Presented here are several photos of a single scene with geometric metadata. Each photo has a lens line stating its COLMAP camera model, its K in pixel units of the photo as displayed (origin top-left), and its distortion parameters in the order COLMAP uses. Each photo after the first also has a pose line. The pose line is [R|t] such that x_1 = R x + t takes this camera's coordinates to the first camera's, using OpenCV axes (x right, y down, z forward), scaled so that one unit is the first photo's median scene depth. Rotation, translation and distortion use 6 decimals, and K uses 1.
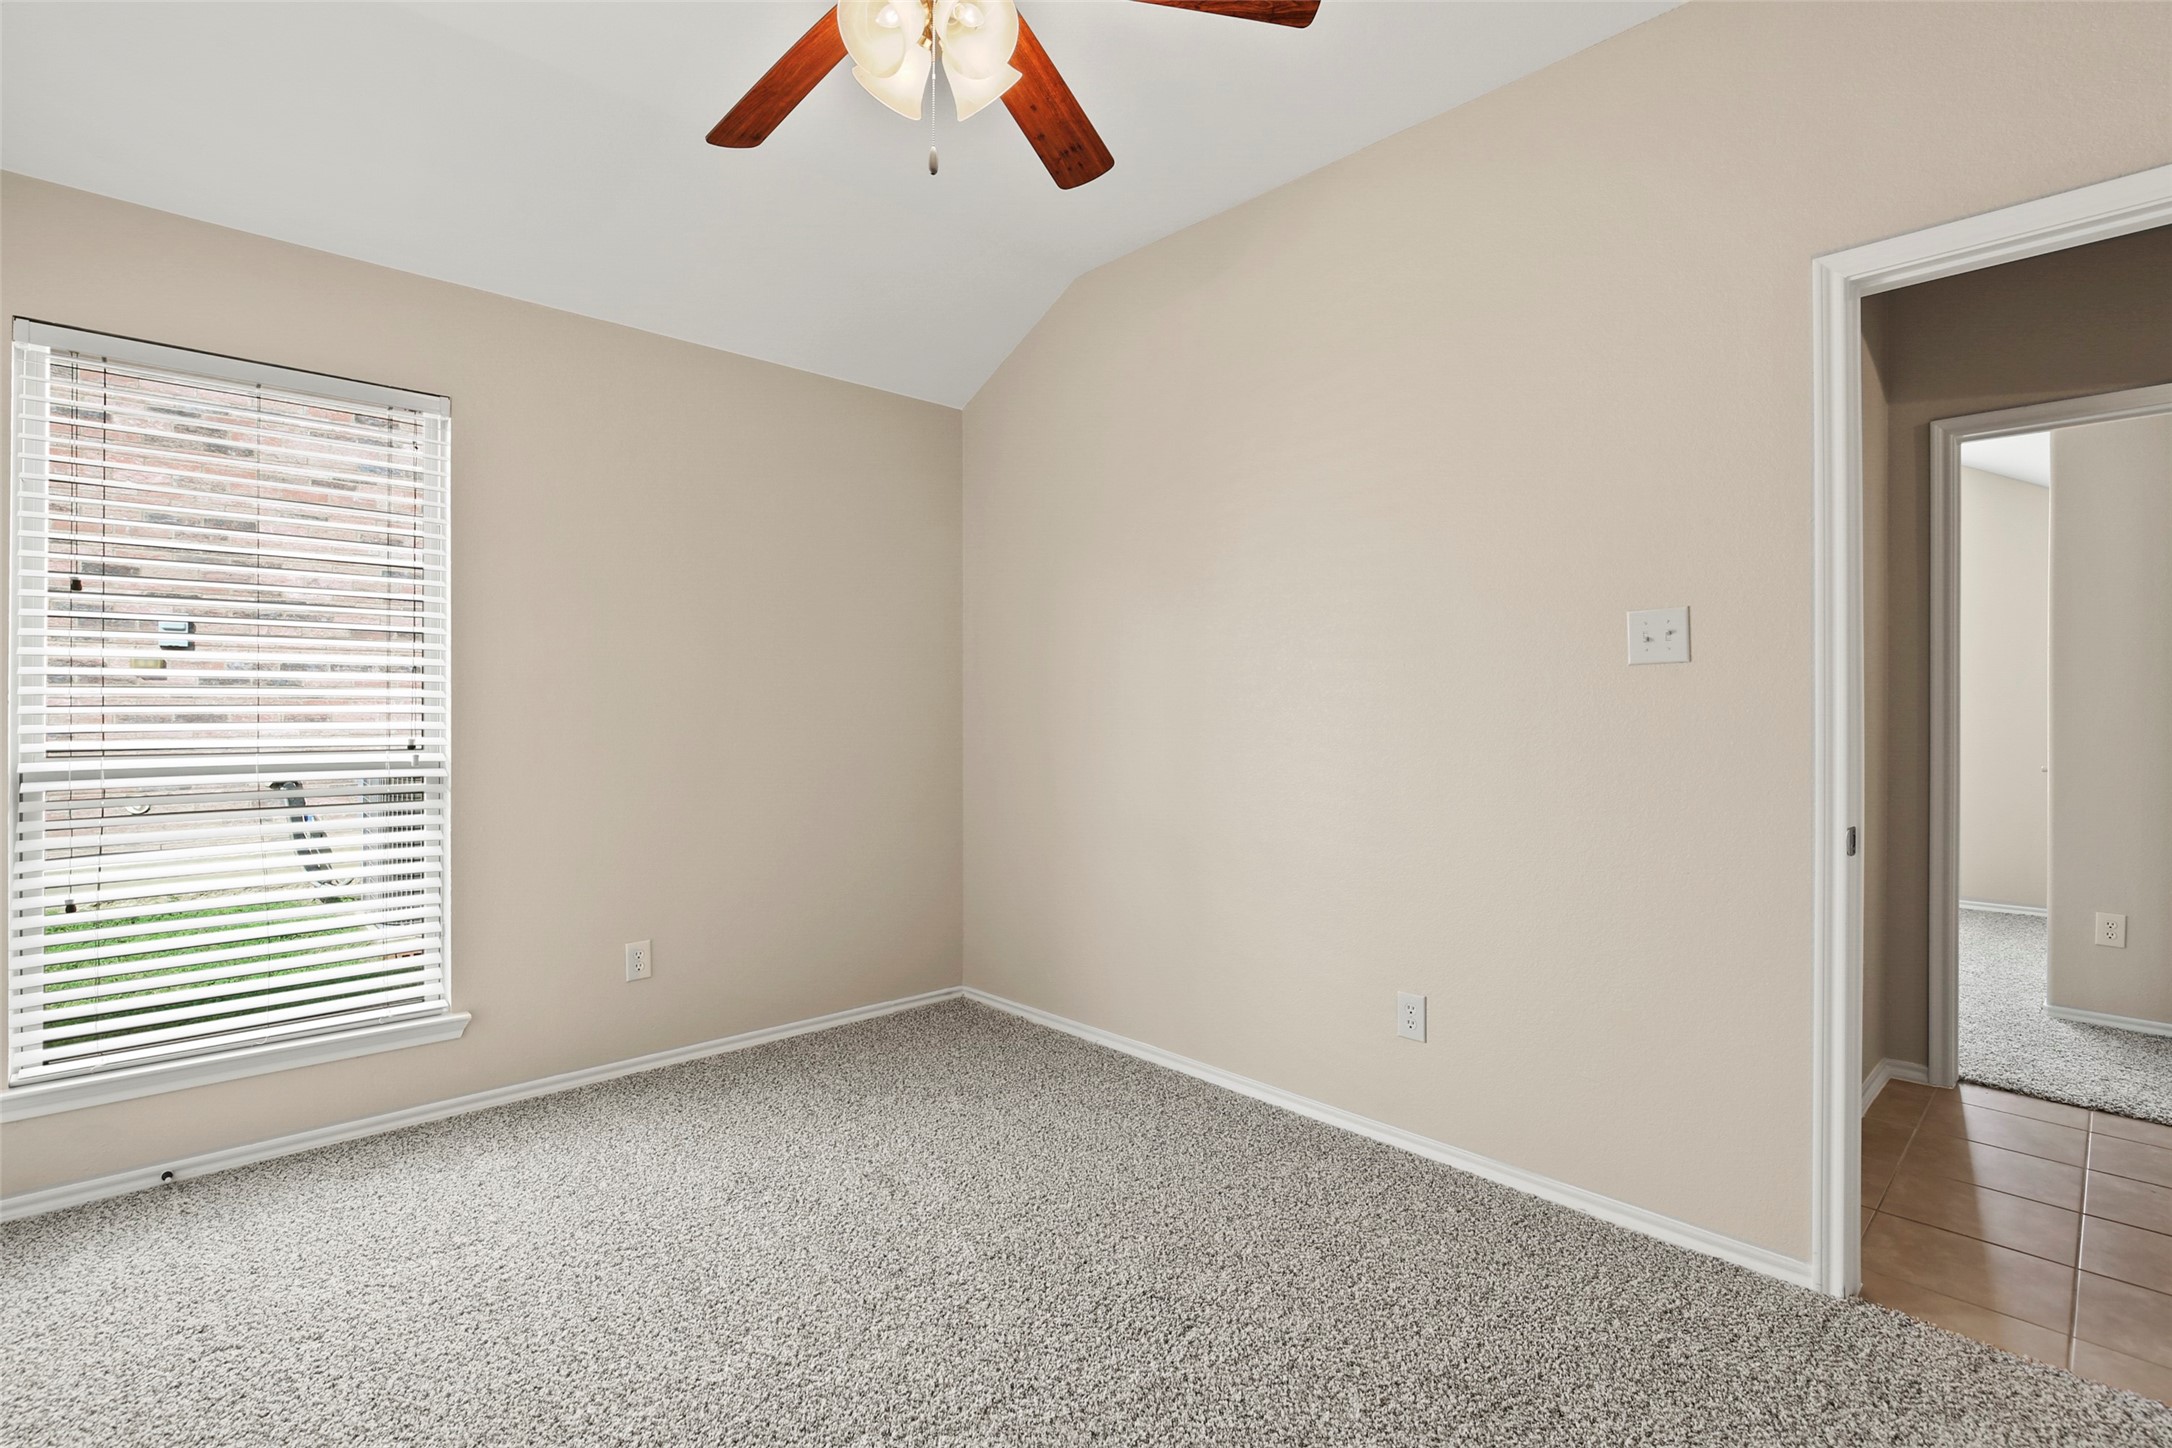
lens RADIAL K [[1002.0, 0, 1075.9], [0, 1002.0, 721.1], [0, 0, 1]] dist [-0.013370, 0.005103]
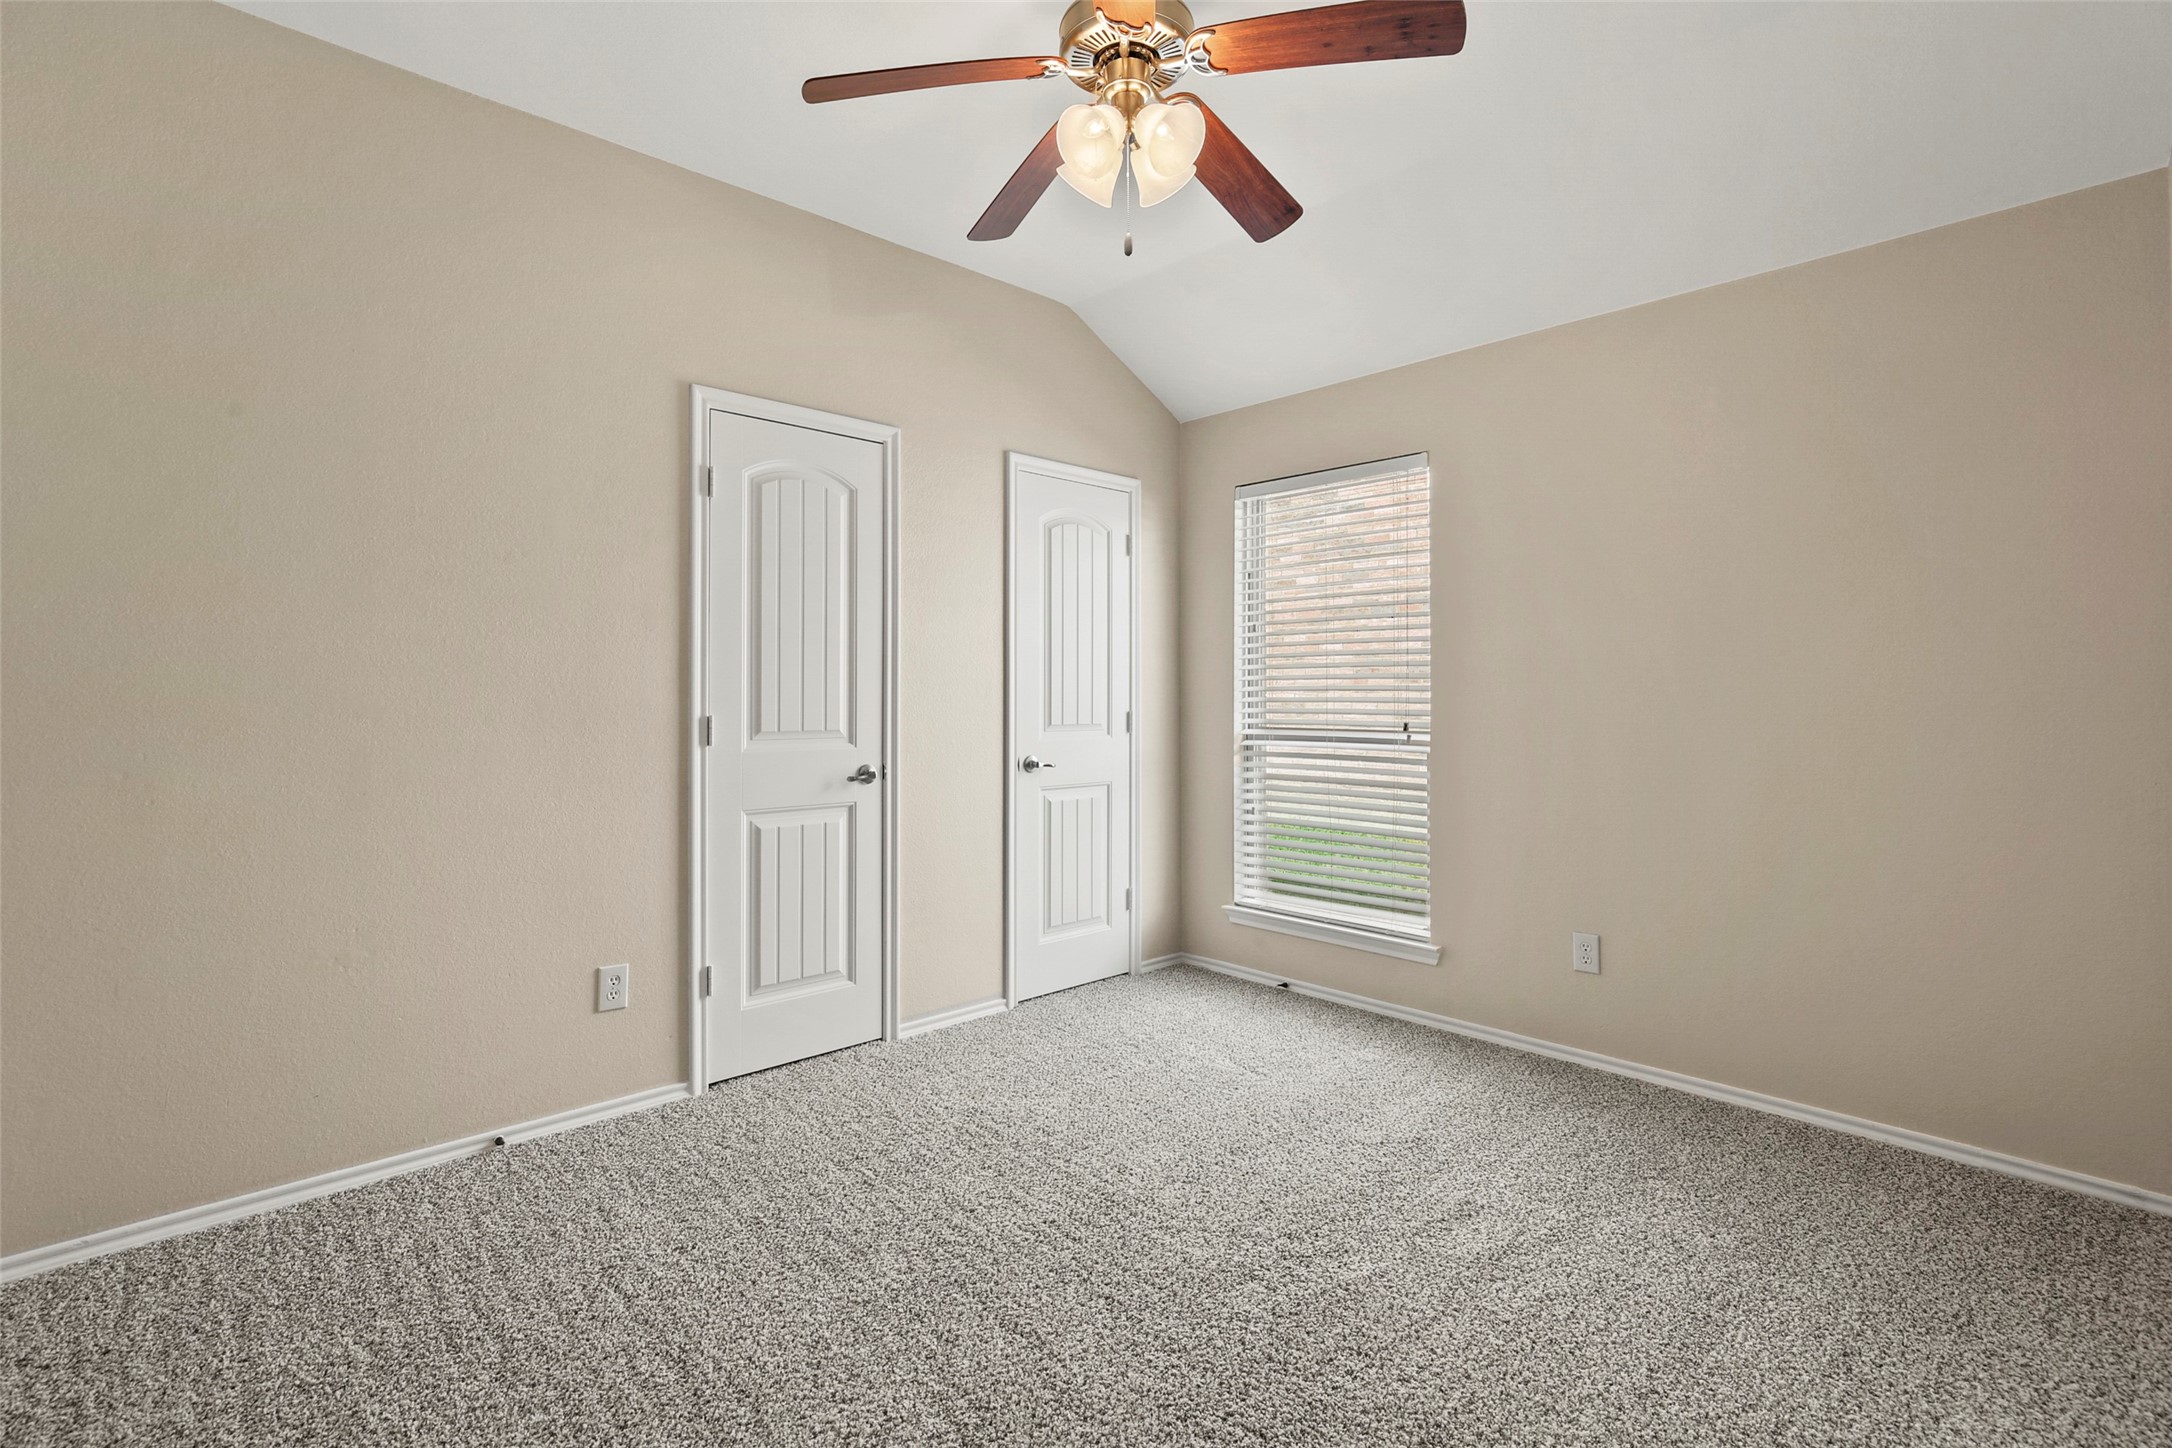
lens RADIAL K [[1002.0, 0, 1078.4], [0, 1002.0, 711.4], [0, 0, 1]] dist [-0.013370, 0.005103]
pose [[0.007935, 0.011518, -0.999902, 0.637154], [-0.014994, 0.999823, 0.011398, -0.005950], [0.999856, 0.014902, 0.008106, 0.559493]]
